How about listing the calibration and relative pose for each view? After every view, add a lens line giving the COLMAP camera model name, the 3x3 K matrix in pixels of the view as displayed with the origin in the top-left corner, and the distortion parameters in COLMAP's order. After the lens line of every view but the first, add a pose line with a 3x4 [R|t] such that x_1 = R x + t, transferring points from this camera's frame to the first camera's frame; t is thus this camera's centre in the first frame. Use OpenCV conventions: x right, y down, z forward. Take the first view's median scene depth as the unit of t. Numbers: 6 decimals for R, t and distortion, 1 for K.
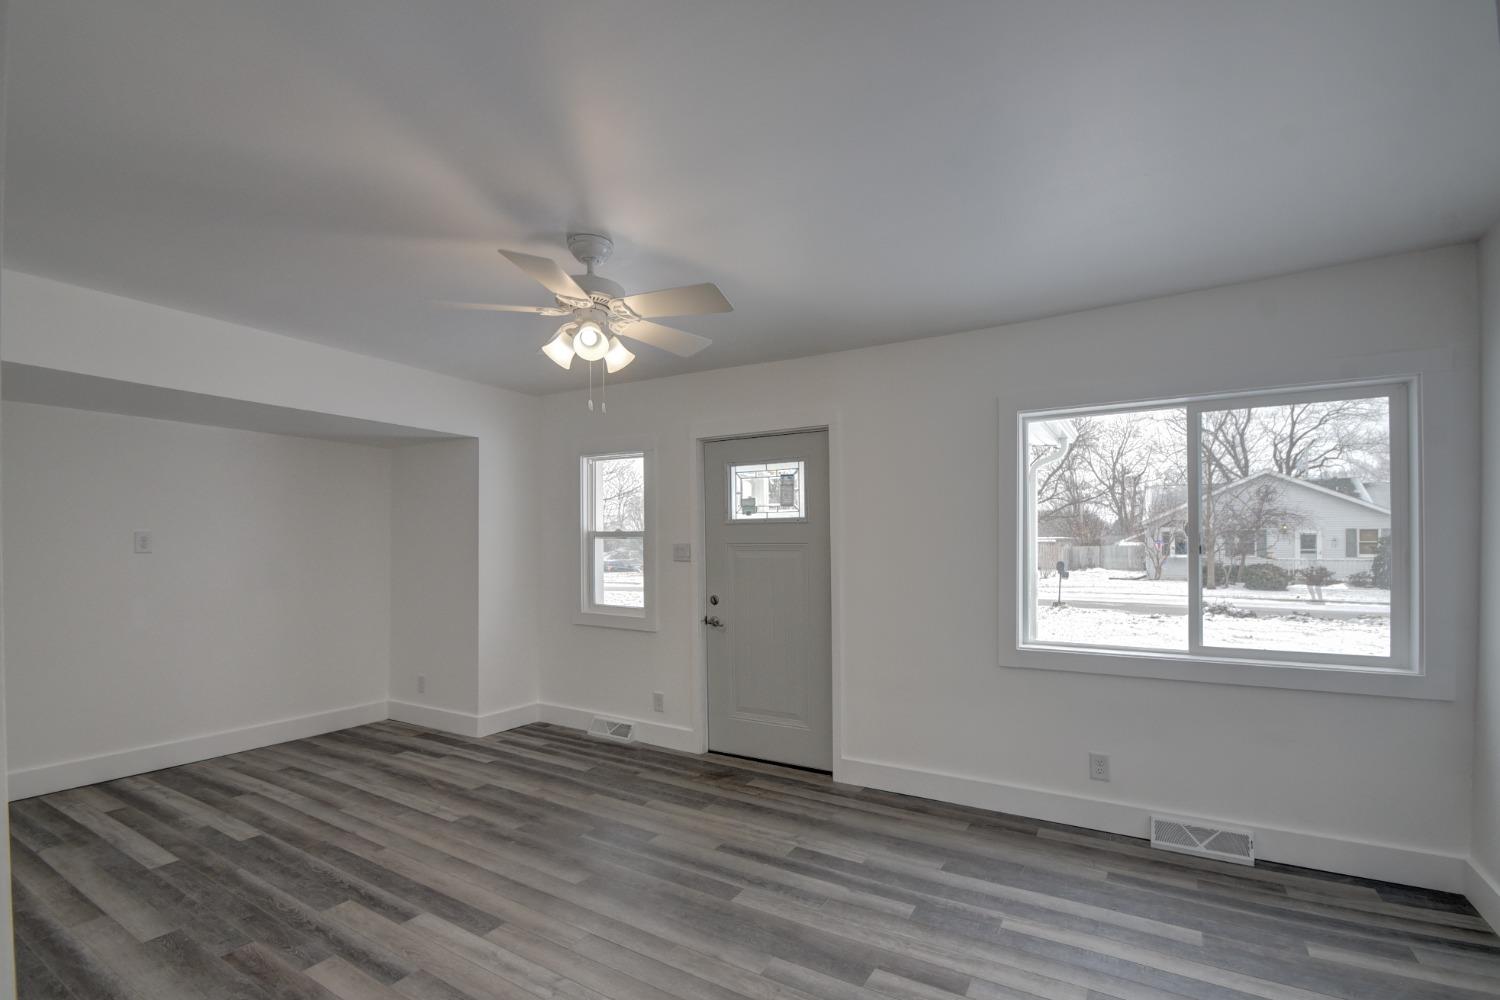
lens RADIAL K [[662.6, 0, 763.5], [0, 662.6, 541.0], [0, 0, 1]] dist [0.012849, -0.014994]
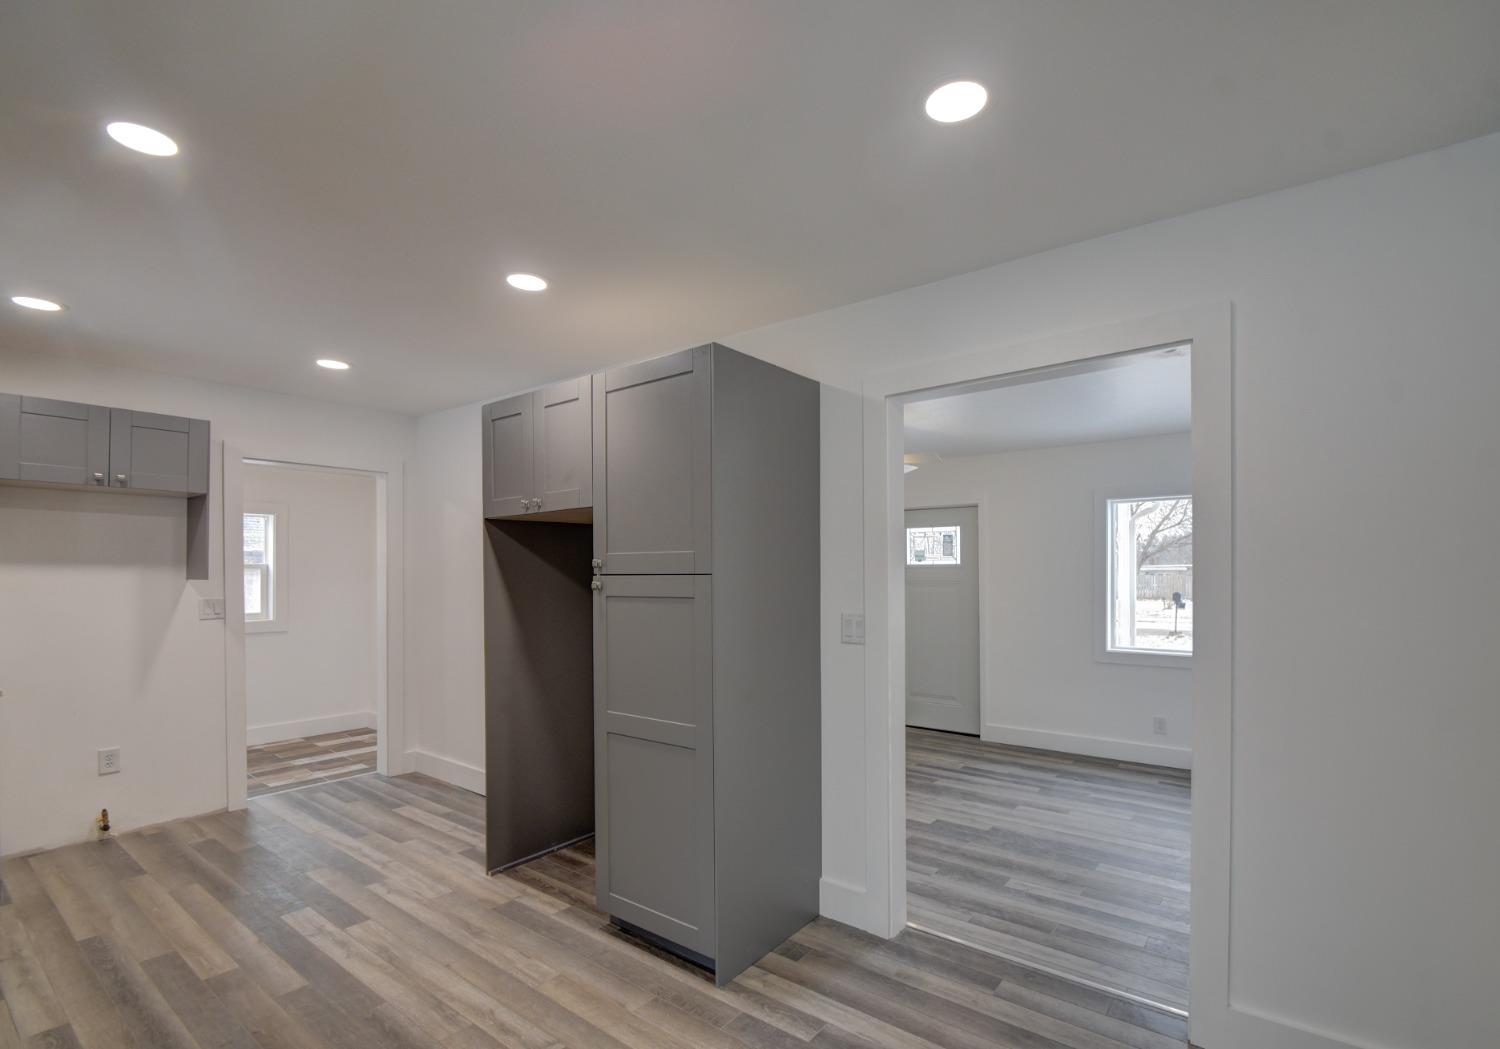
lens RADIAL K [[687.8, 0, 770.3], [0, 687.8, 570.8], [0, 0, 1]] dist [-0.026029, -0.000871]
pose [[0.990612, -0.000625, -0.136704, -0.159222], [0.000853, 0.999998, 0.001615, -0.024912], [0.136703, -0.001717, 0.990611, -0.612198]]
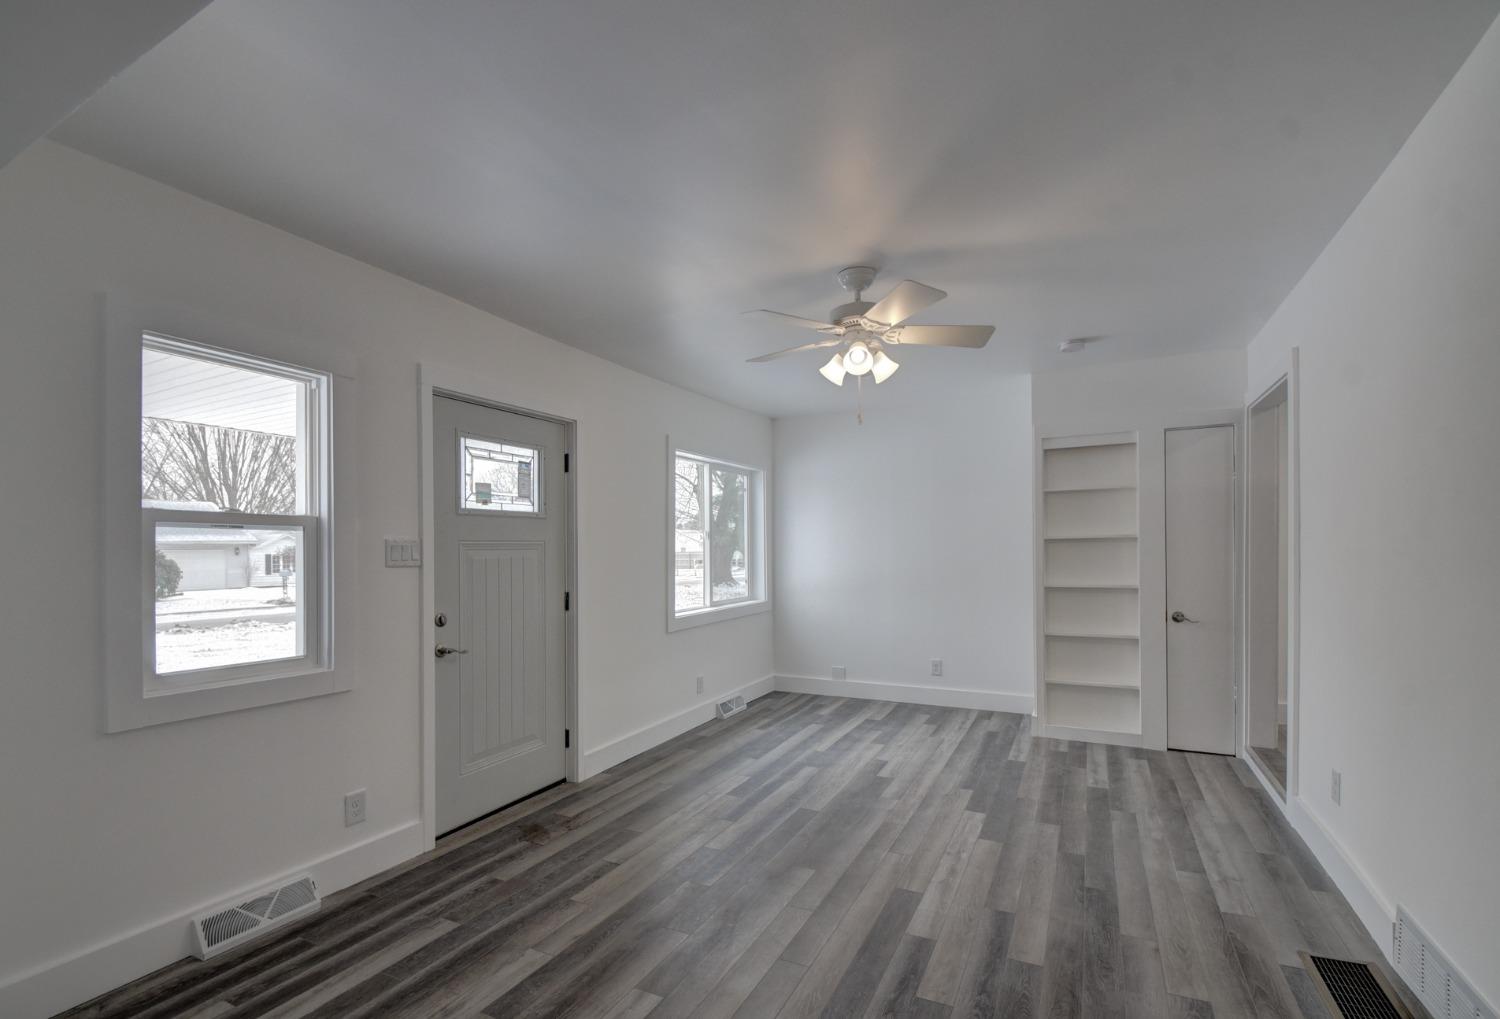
lens RADIAL K [[678.8, 0, 729.0], [0, 678.8, 547.7], [0, 0, 1]] dist [-0.000954, -0.000422]
pose [[-0.040339, 0.007501, 0.999158, -0.936952], [0.008613, 0.999937, -0.007159, 0.022683], [-0.999149, 0.008317, -0.040401, 0.835794]]
